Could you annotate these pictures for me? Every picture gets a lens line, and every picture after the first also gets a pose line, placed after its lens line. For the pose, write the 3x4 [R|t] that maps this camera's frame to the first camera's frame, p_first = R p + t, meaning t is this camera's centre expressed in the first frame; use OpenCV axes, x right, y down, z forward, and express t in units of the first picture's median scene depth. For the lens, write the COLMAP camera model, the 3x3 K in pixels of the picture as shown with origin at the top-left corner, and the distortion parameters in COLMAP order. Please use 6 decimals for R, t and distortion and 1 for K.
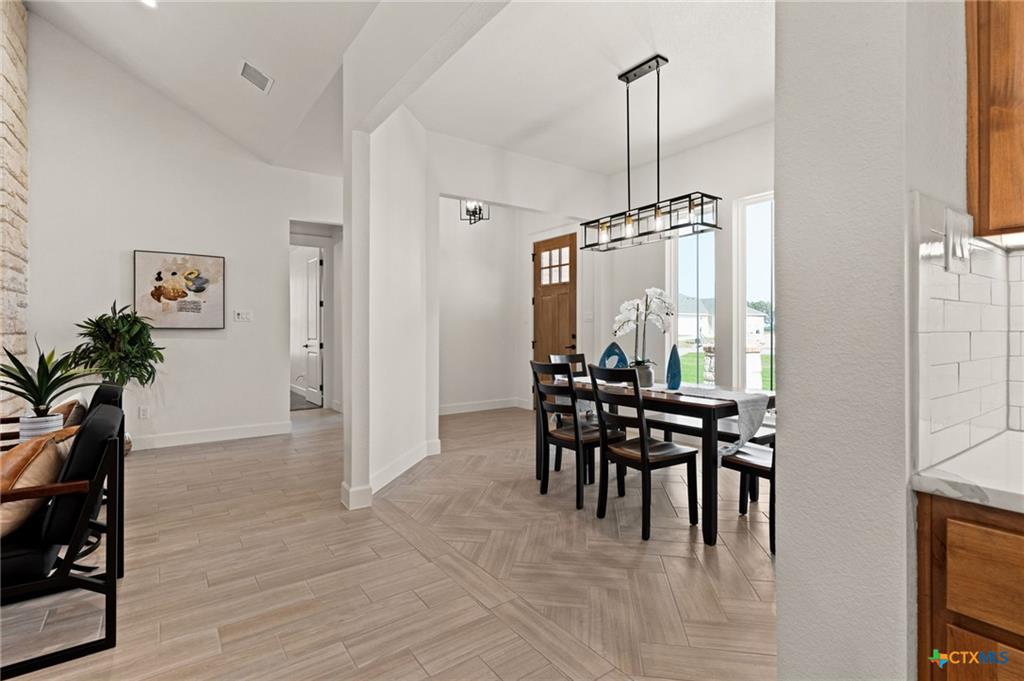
lens RADIAL K [[488.9, 0, 510.6], [0, 488.9, 335.7], [0, 0, 1]] dist [0.000802, -0.000500]
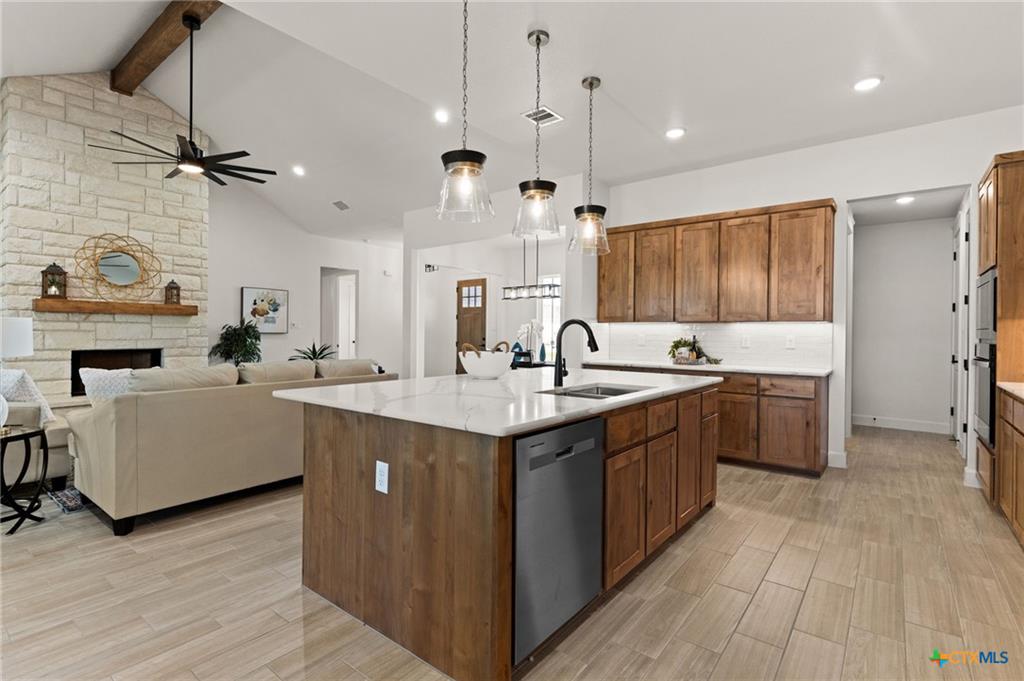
lens RADIAL K [[488.9, 0, 510.6], [0, 488.9, 335.7], [0, 0, 1]] dist [0.000802, -0.000500]
pose [[0.962184, 0.009584, 0.272230, -0.371232], [-0.008101, 0.999946, -0.006569, -0.001257], [-0.272278, 0.004115, 0.962210, -0.997127]]
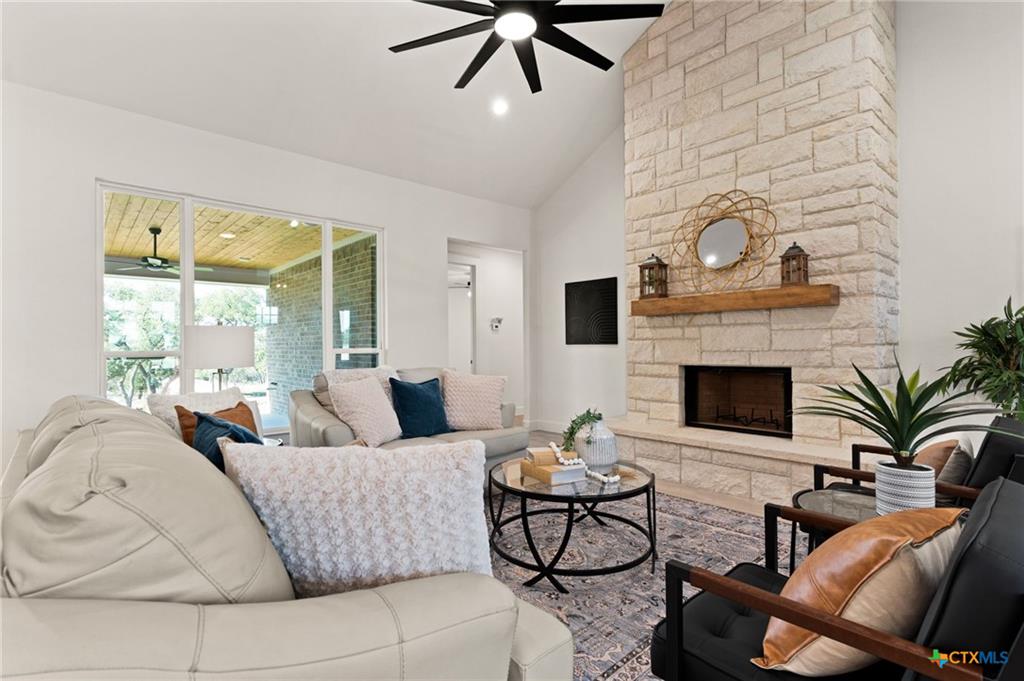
lens RADIAL K [[488.9, 0, 510.6], [0, 488.9, 335.7], [0, 0, 1]] dist [0.000802, -0.000500]
pose [[0.104819, -0.017691, -0.994334, -0.191156], [-0.003371, 0.999830, -0.018144, -0.001316], [0.994486, 0.005253, 0.104742, 0.217952]]
